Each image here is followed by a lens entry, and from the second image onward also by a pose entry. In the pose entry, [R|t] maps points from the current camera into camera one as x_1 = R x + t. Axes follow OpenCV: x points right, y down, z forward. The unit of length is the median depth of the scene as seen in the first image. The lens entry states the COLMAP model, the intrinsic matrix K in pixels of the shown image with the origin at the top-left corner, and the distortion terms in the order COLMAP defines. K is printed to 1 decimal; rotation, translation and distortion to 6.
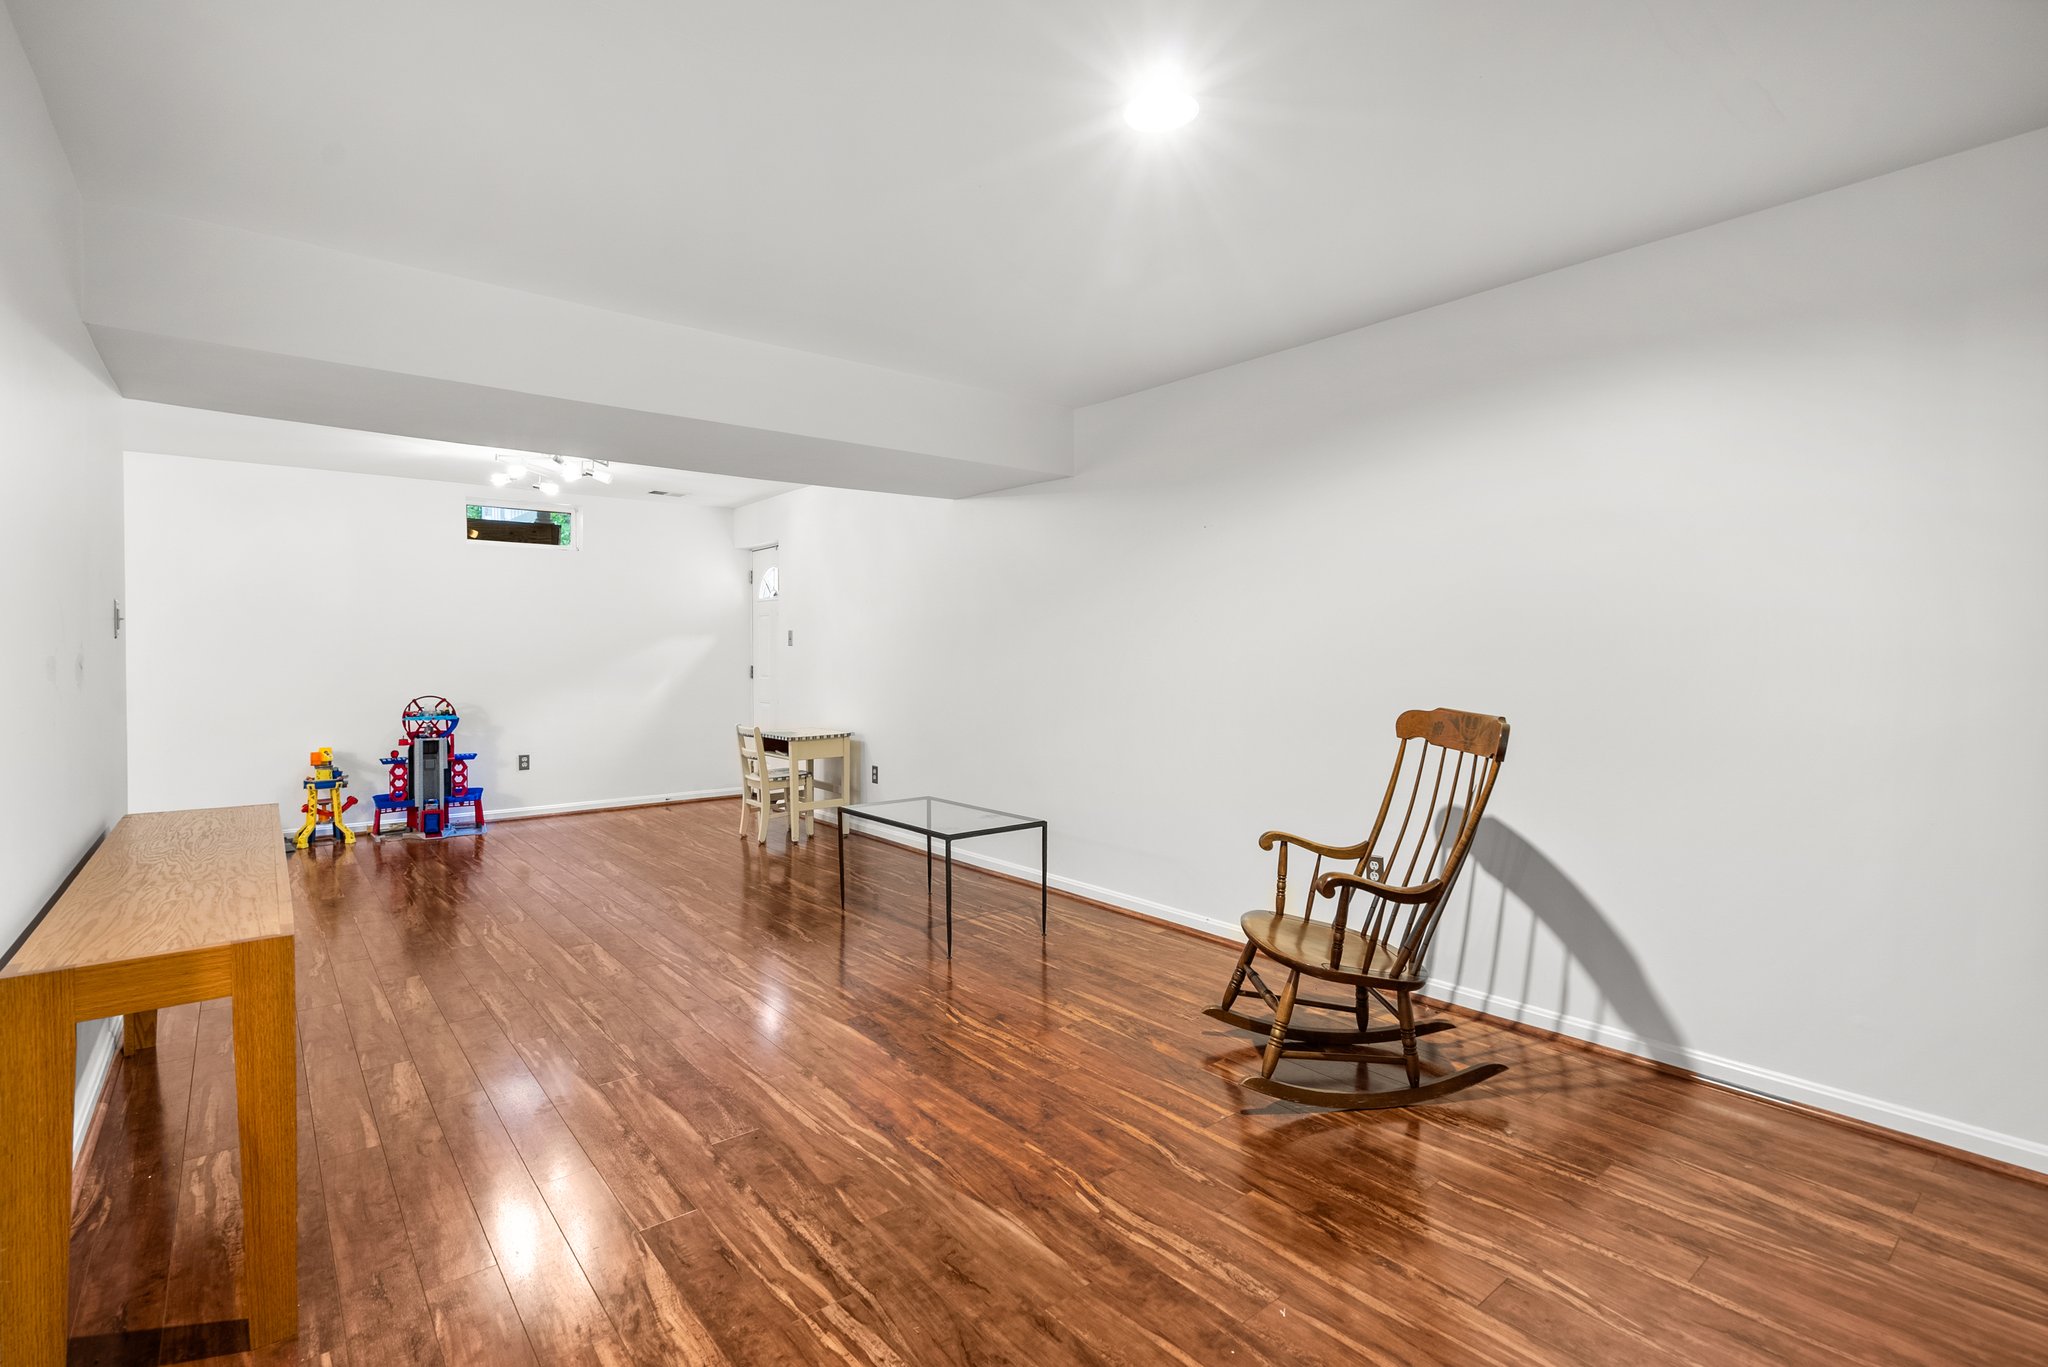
lens RADIAL K [[955.3, 0, 1031.8], [0, 955.3, 670.4], [0, 0, 1]] dist [-0.002647, 0.001926]
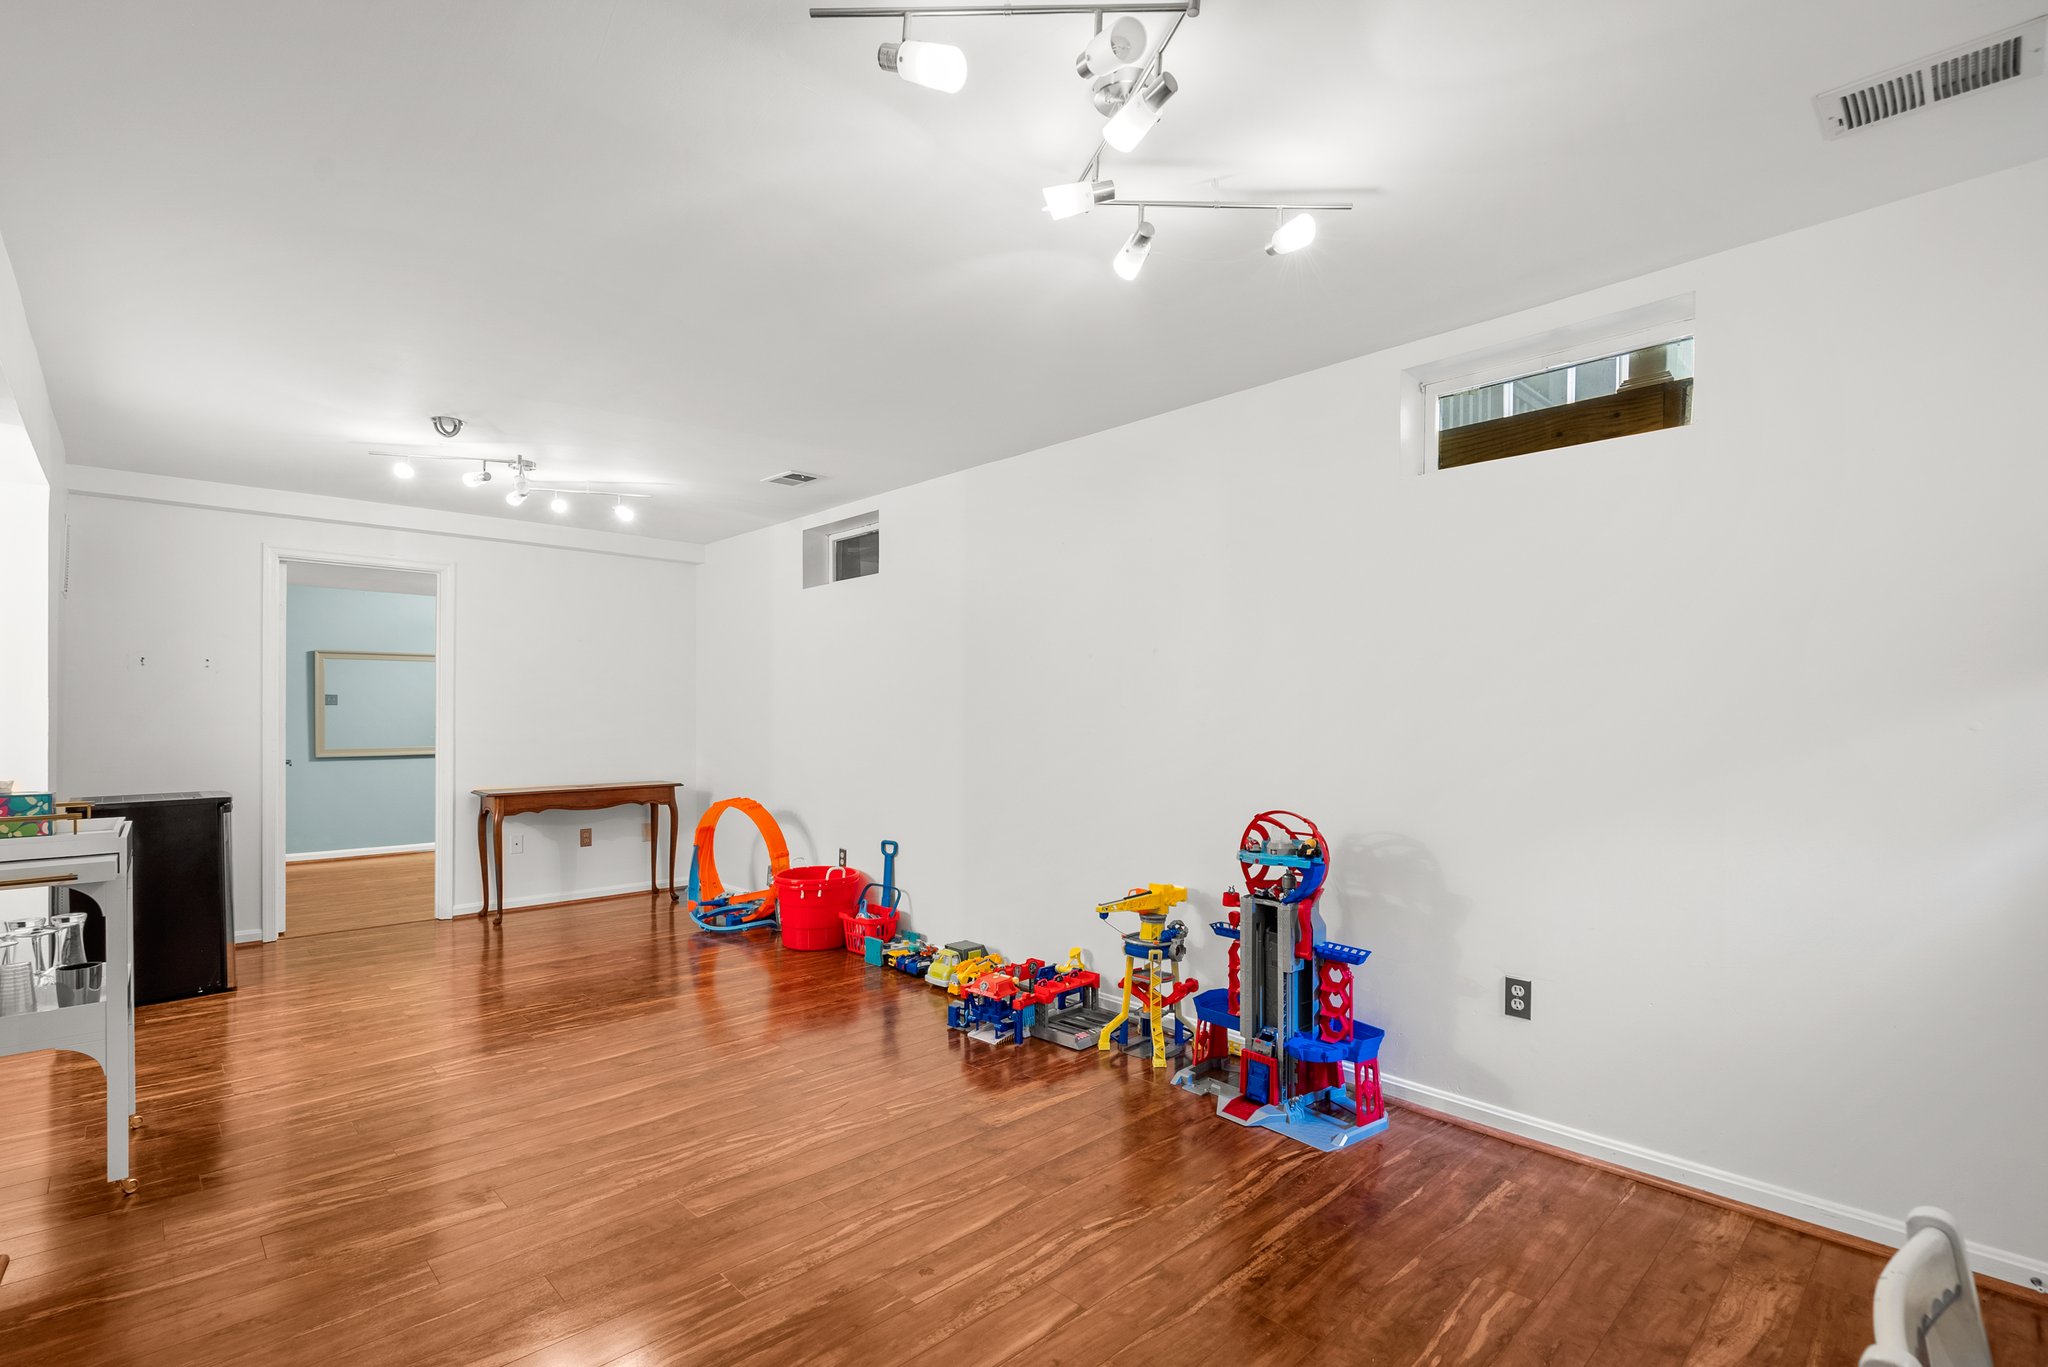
lens RADIAL K [[955.3, 0, 1039.0], [0, 955.3, 729.8], [0, 0, 1]] dist [-0.002647, 0.001926]
pose [[0.047817, 0.022482, -0.998603, -0.159836], [-0.015738, 0.999640, 0.021752, -0.023482], [0.998732, 0.014676, 0.048154, 0.862514]]
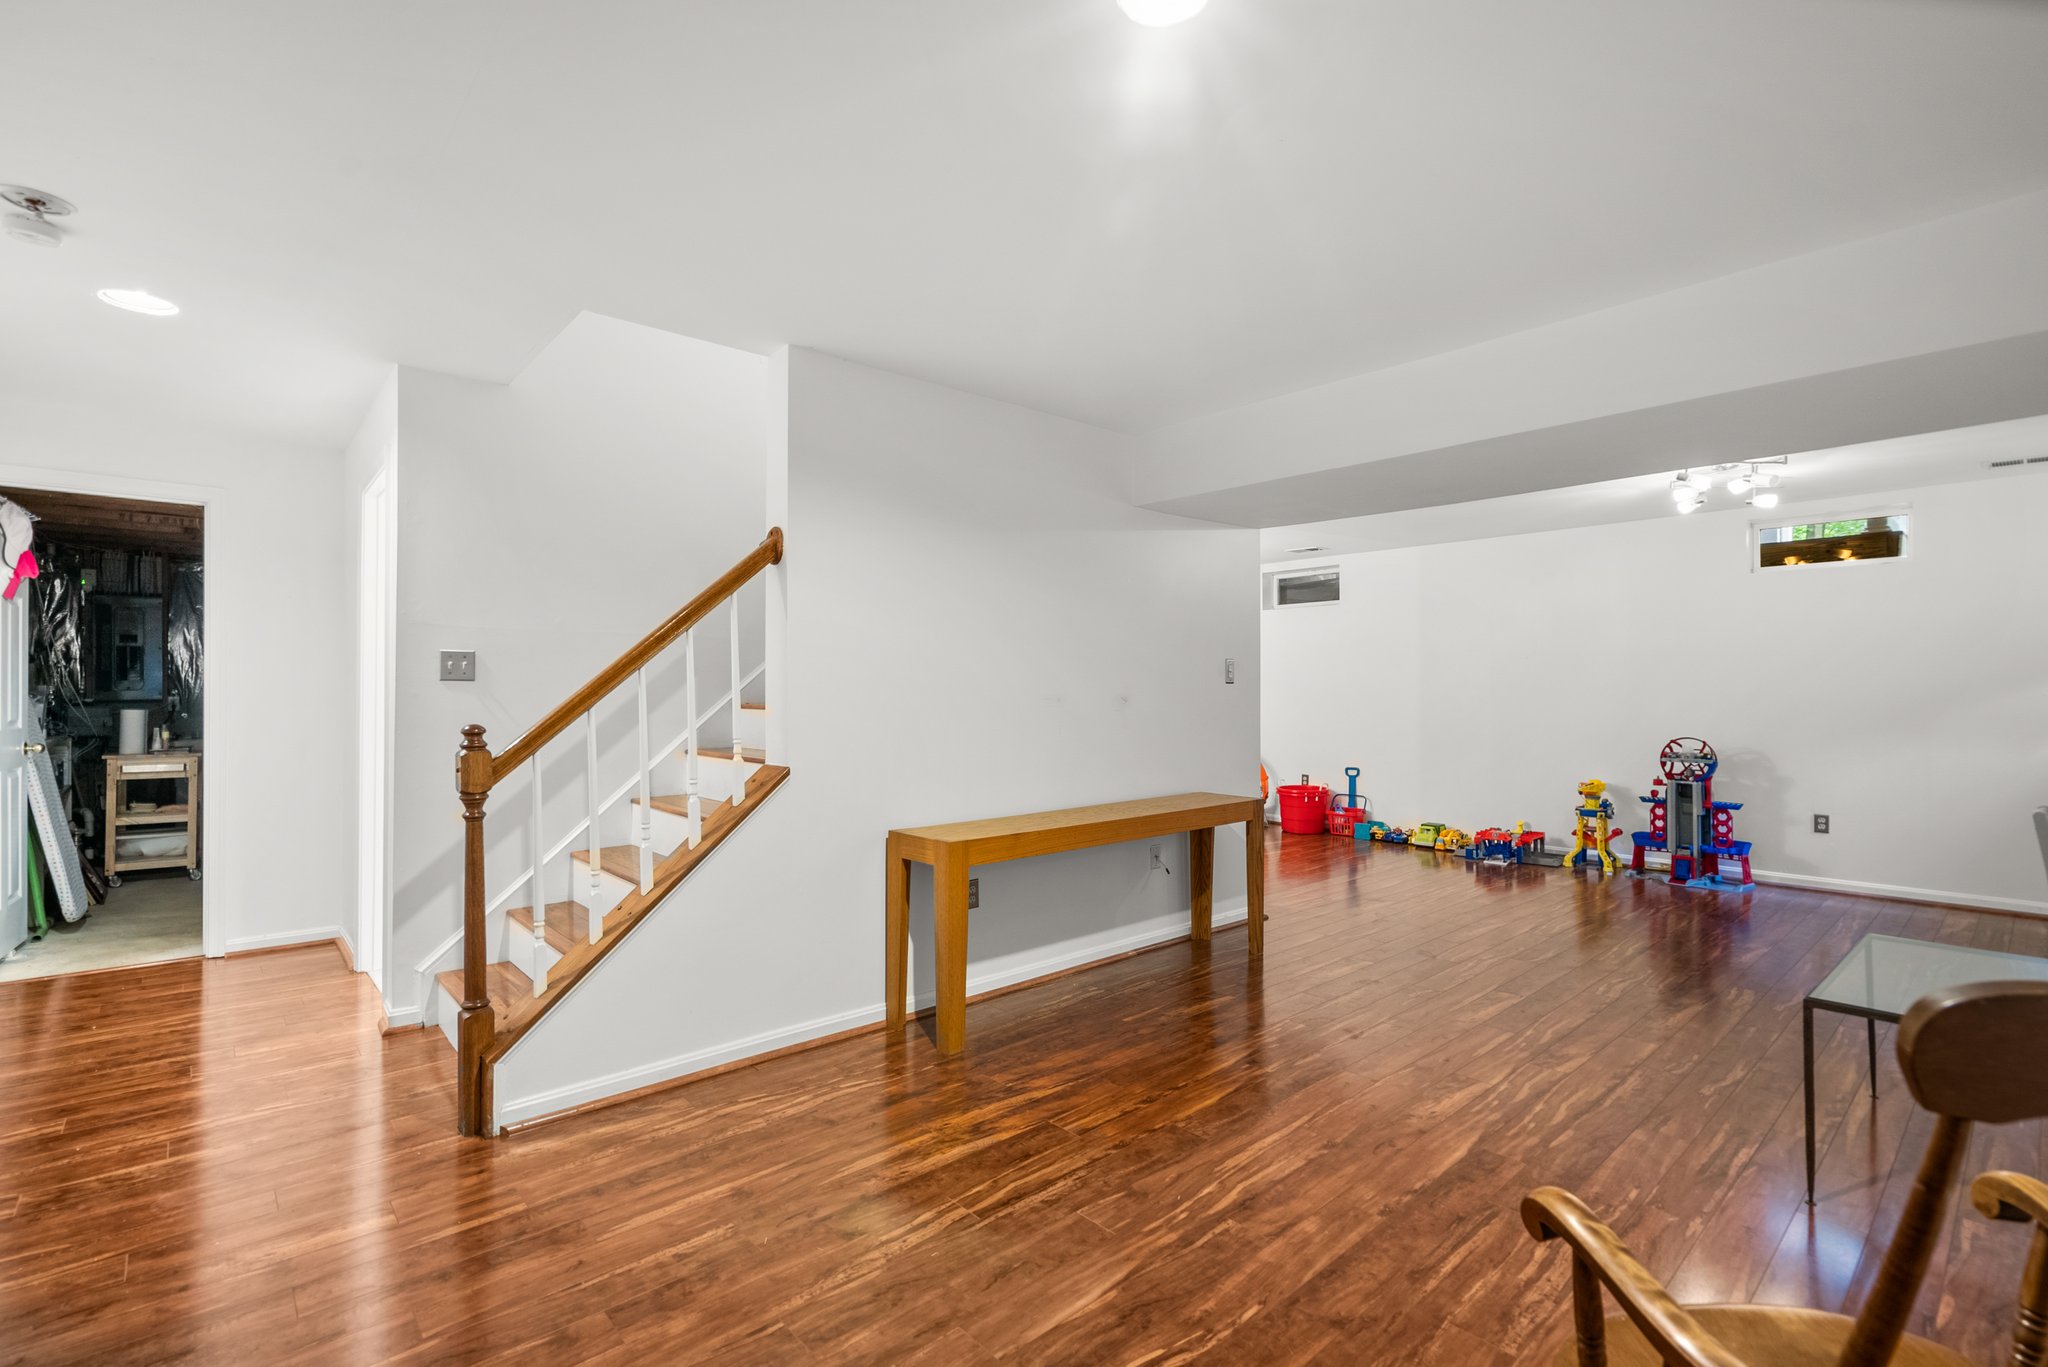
lens RADIAL K [[955.3, 0, 1032.4], [0, 955.3, 686.5], [0, 0, 1]] dist [-0.002647, 0.001926]
pose [[0.032099, -0.005194, -0.999471, 0.314724], [-0.019822, 0.999787, -0.005832, -0.005916], [0.999288, 0.019999, 0.031989, 0.308822]]
